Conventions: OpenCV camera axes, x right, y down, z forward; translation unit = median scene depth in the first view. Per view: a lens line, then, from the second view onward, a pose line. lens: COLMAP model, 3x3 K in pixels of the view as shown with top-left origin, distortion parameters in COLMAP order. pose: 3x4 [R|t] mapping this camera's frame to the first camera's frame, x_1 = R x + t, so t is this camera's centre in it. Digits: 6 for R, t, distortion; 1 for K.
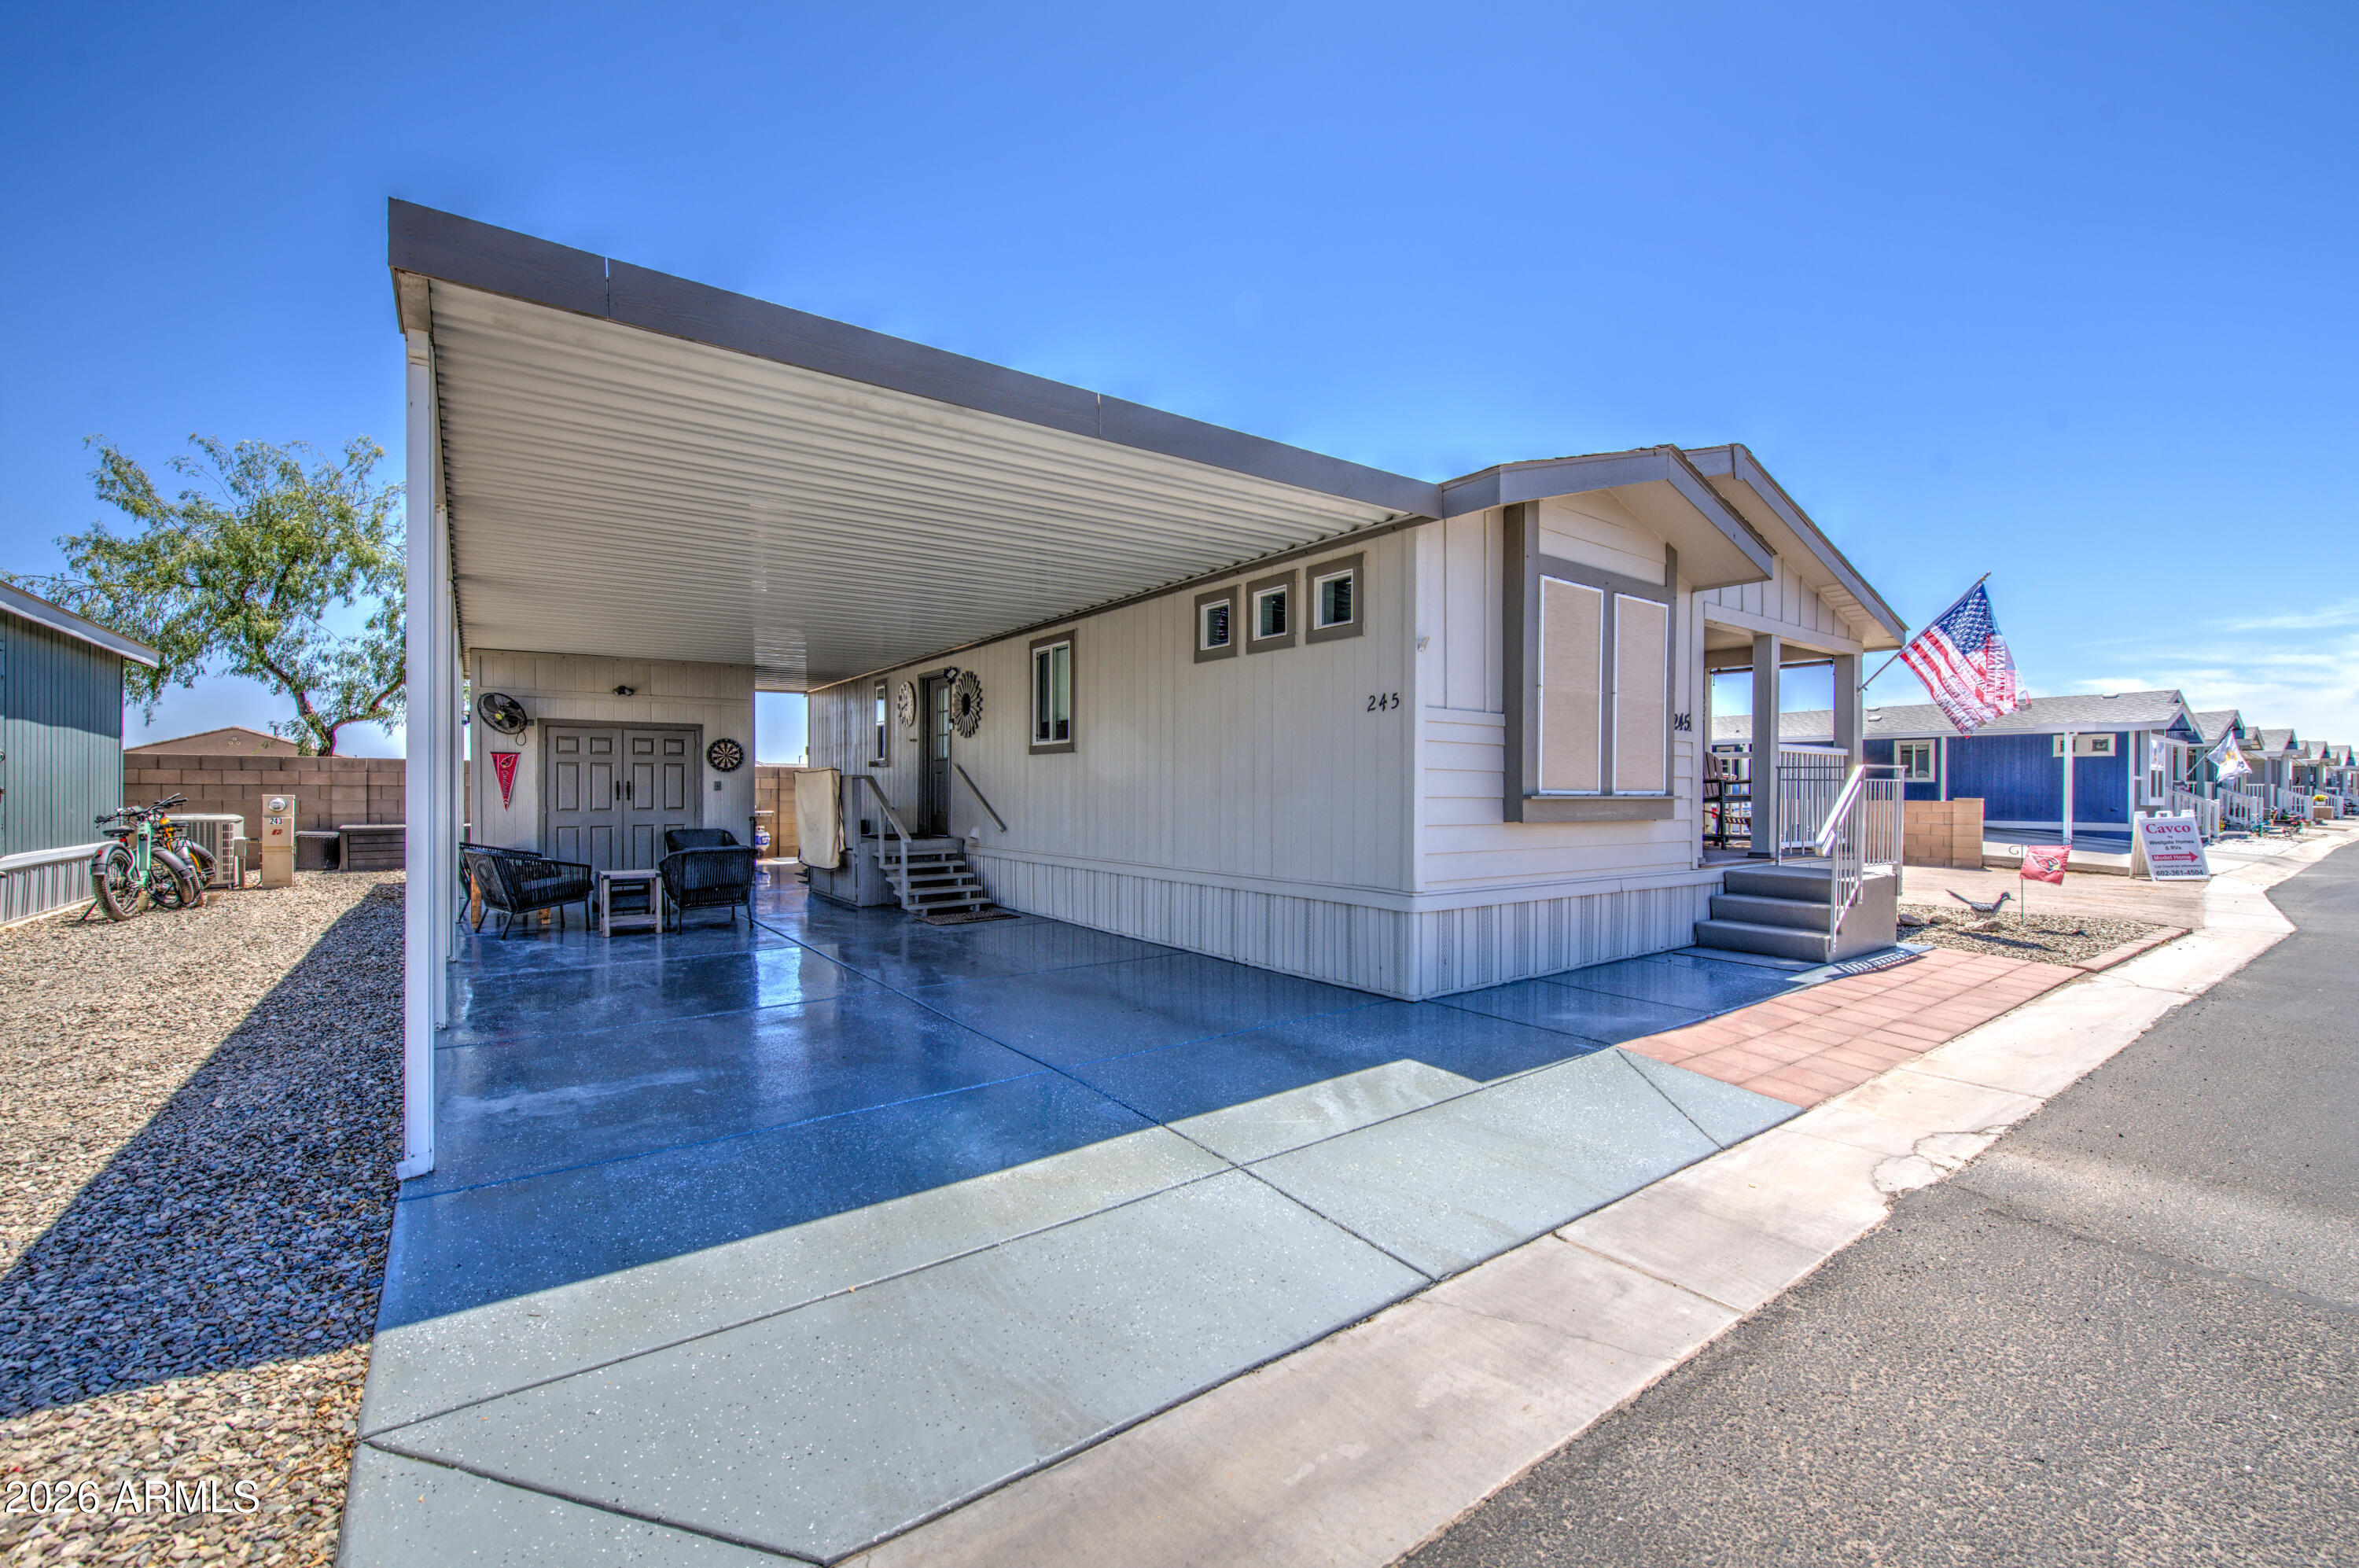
lens RADIAL K [[960.4, 0, 1177.8], [0, 960.4, 786.0], [0, 0, 1]] dist [-0.000405, -0.000422]
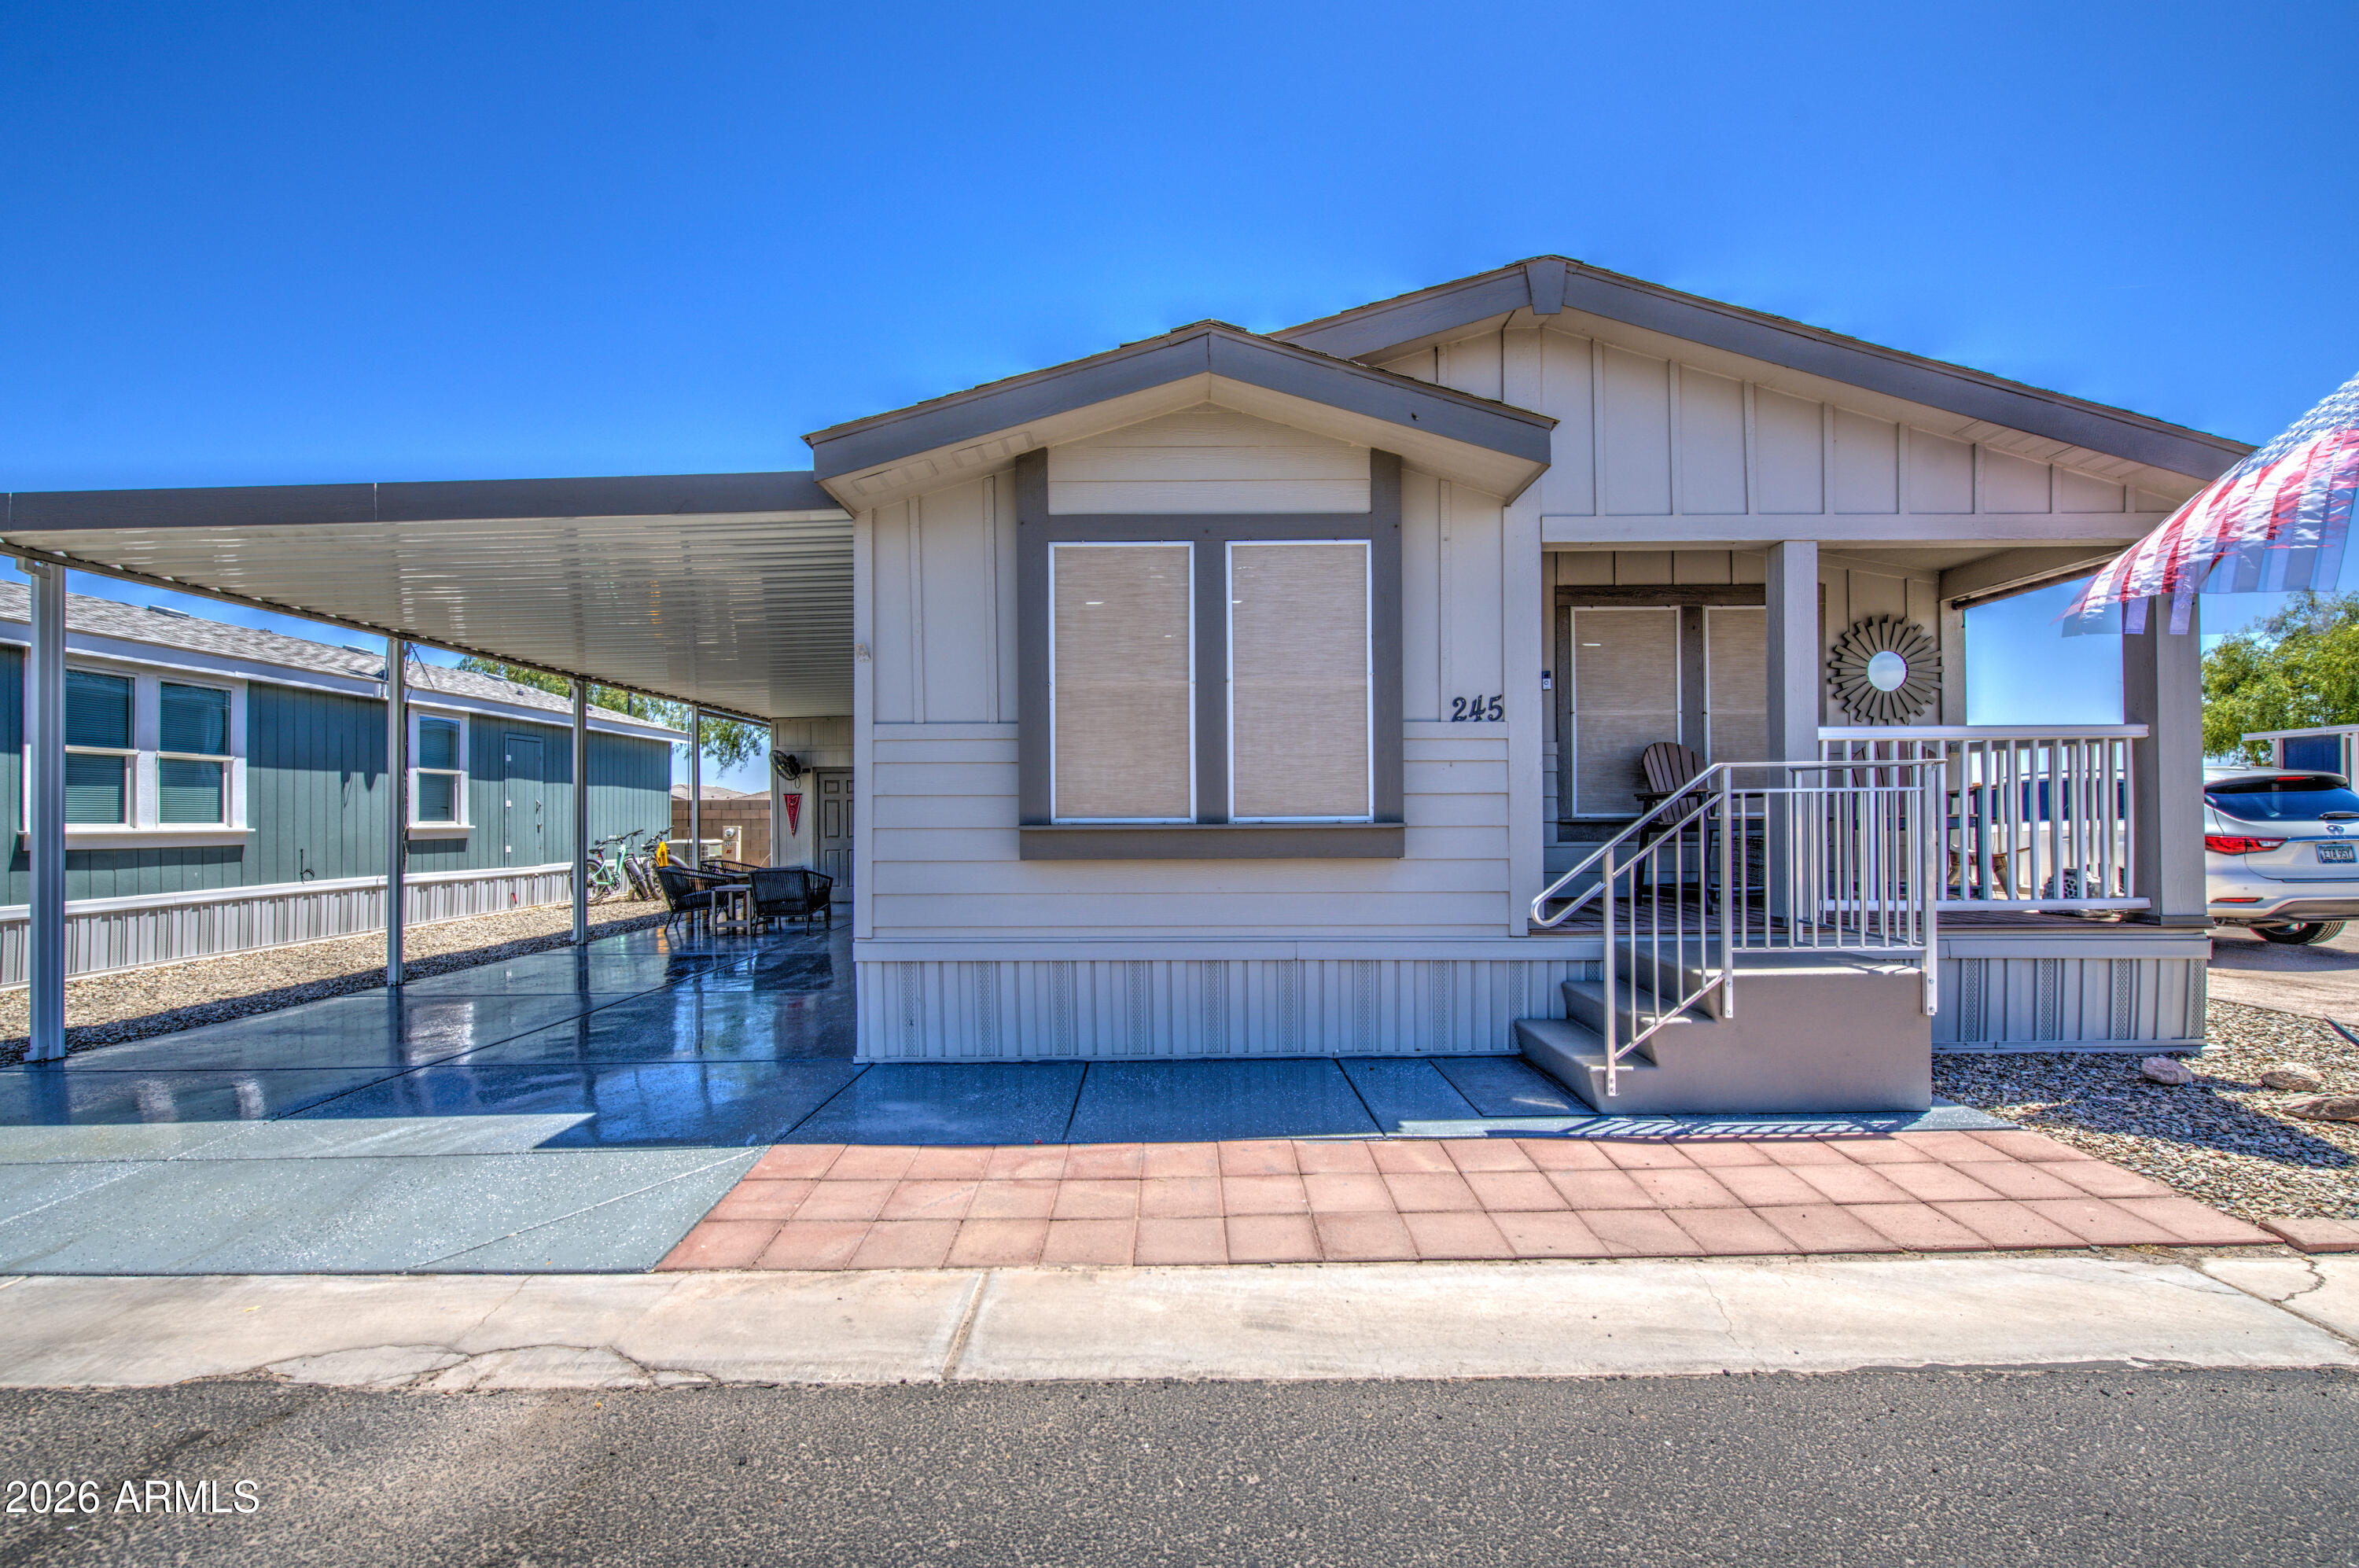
lens RADIAL K [[960.4, 0, 1177.8], [0, 960.4, 786.0], [0, 0, 1]] dist [-0.000405, -0.000422]
pose [[0.800433, -0.029522, -0.598695, 0.817209], [0.014808, 0.999455, -0.029487, 0.002165], [0.599239, 0.014737, 0.800434, 0.382760]]
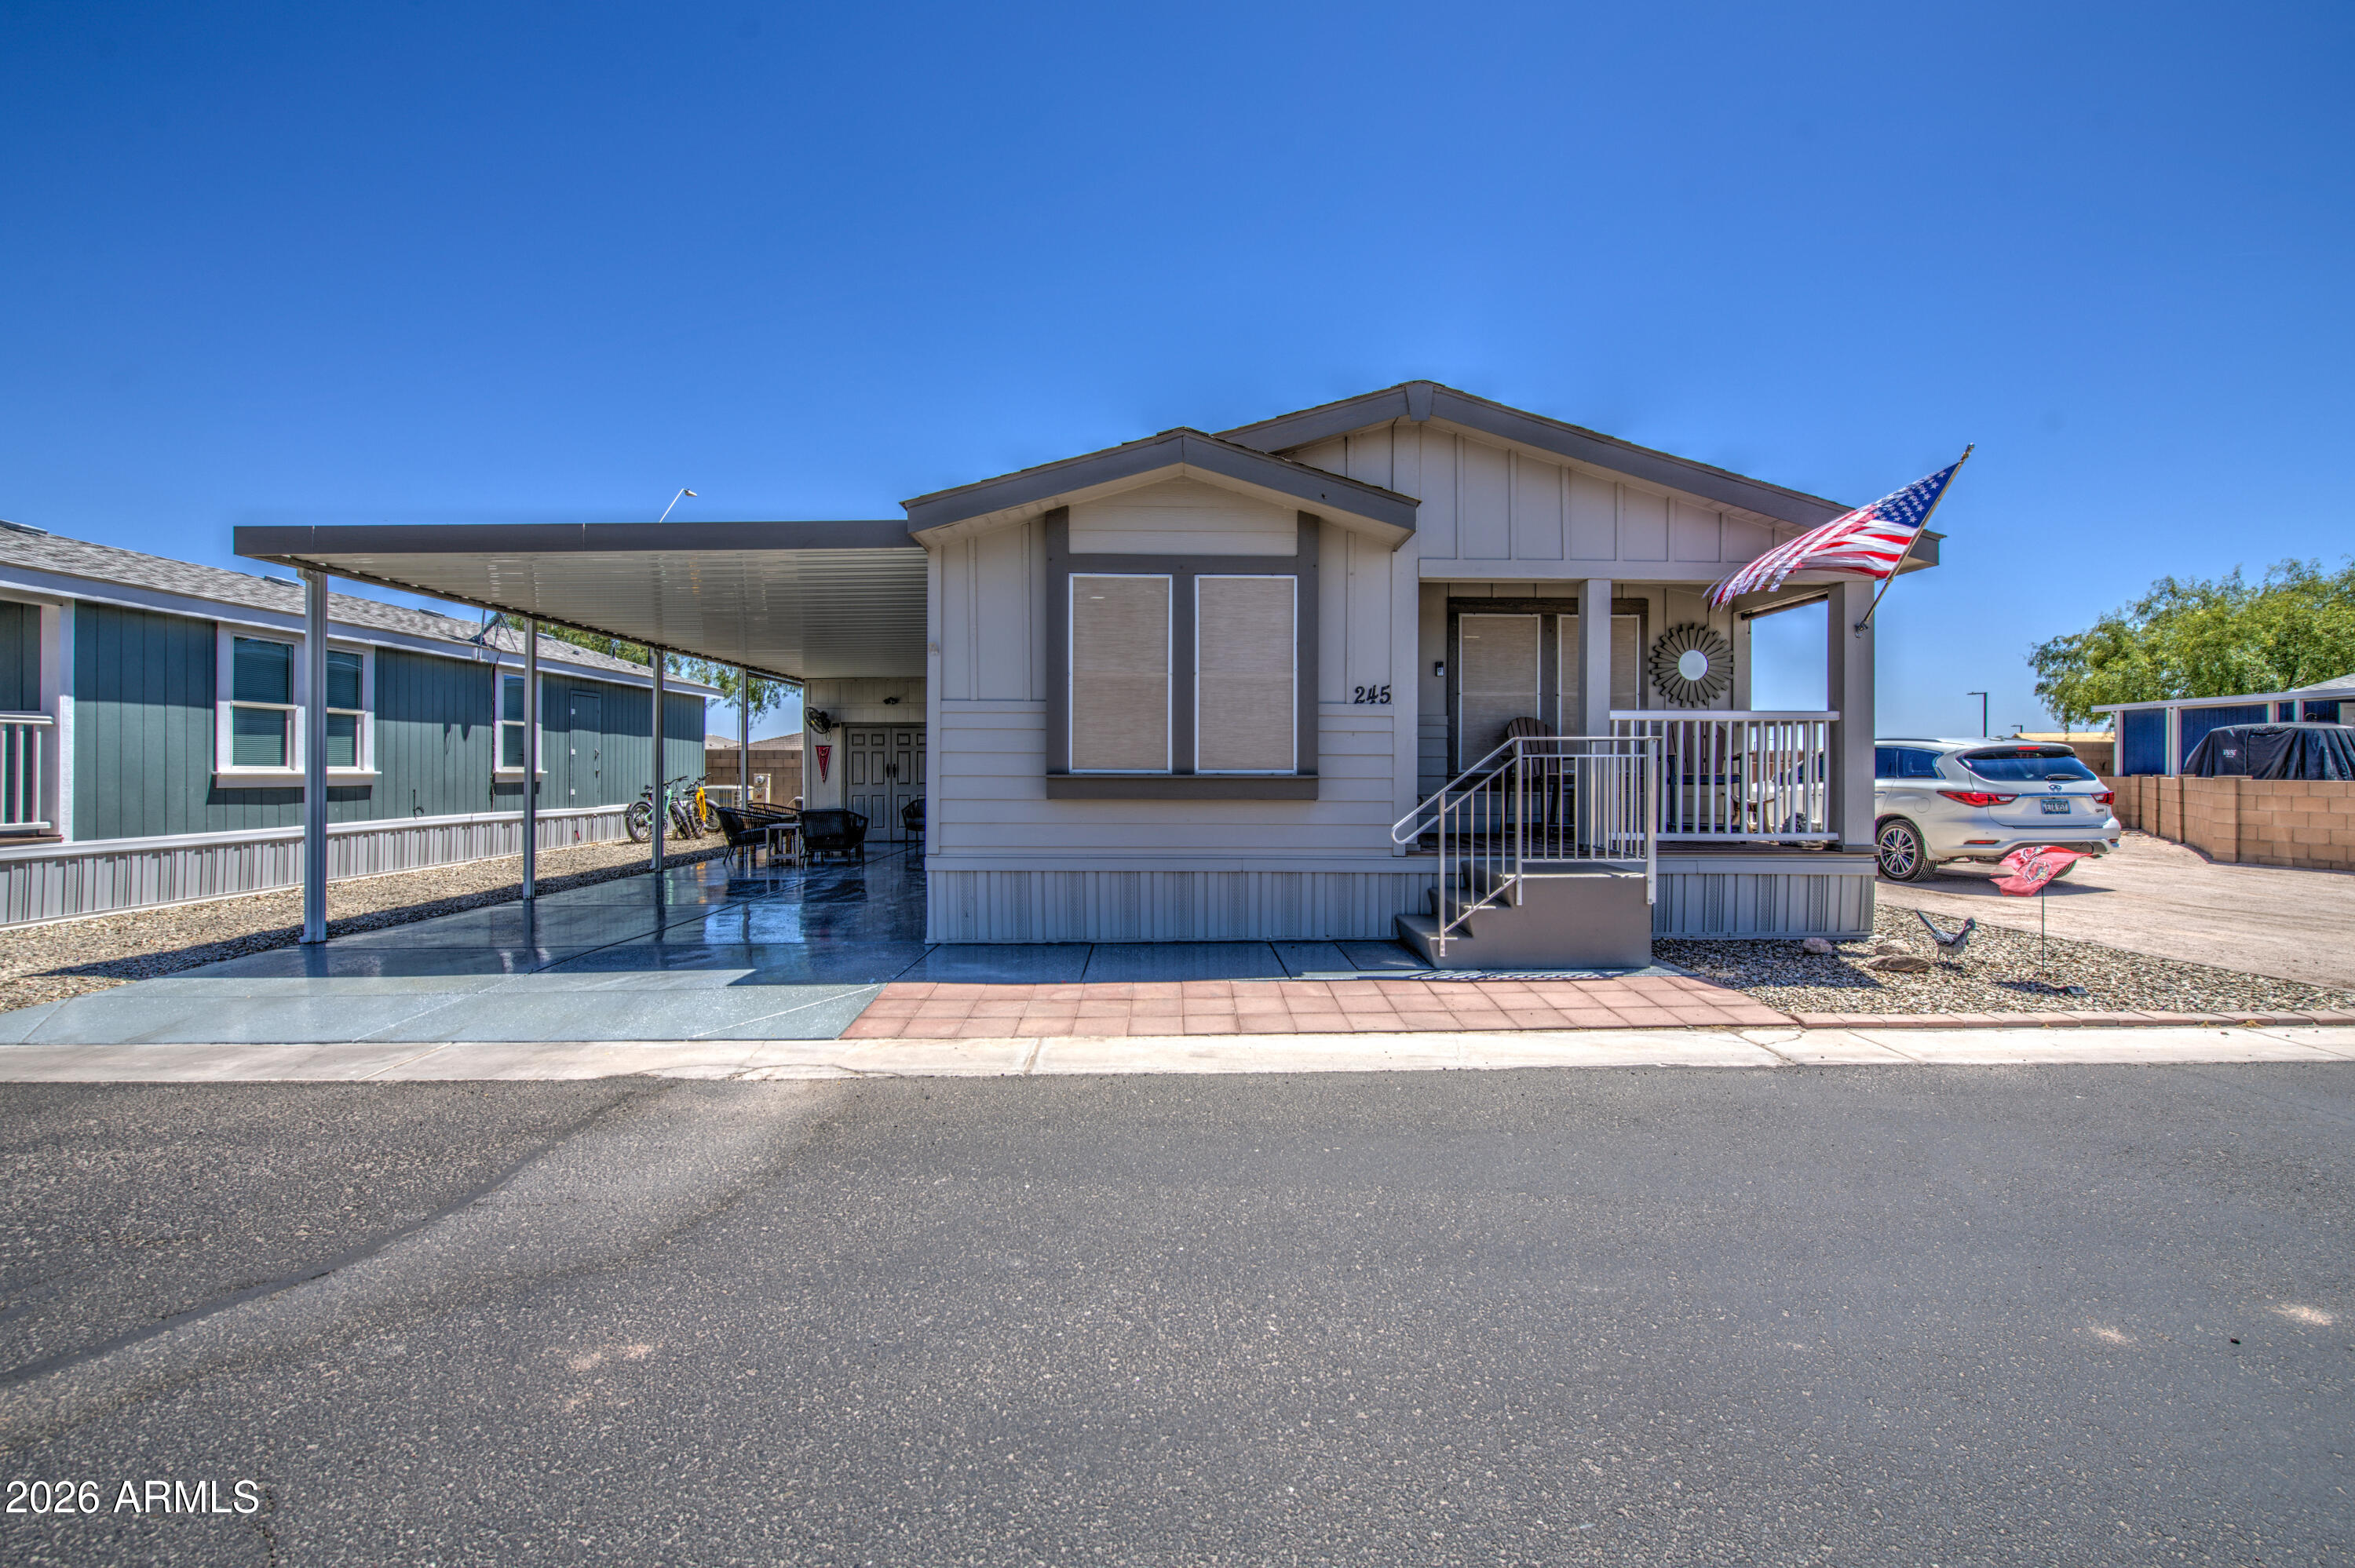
lens RADIAL K [[951.5, 0, 1182.1], [0, 951.5, 758.7], [0, 0, 1]] dist [0.000897, -0.000045]
pose [[0.810636, -0.008843, -0.585484, 0.985105], [0.004996, 0.999954, -0.008187, 0.001058], [0.585530, 0.003712, 0.810642, 0.170282]]
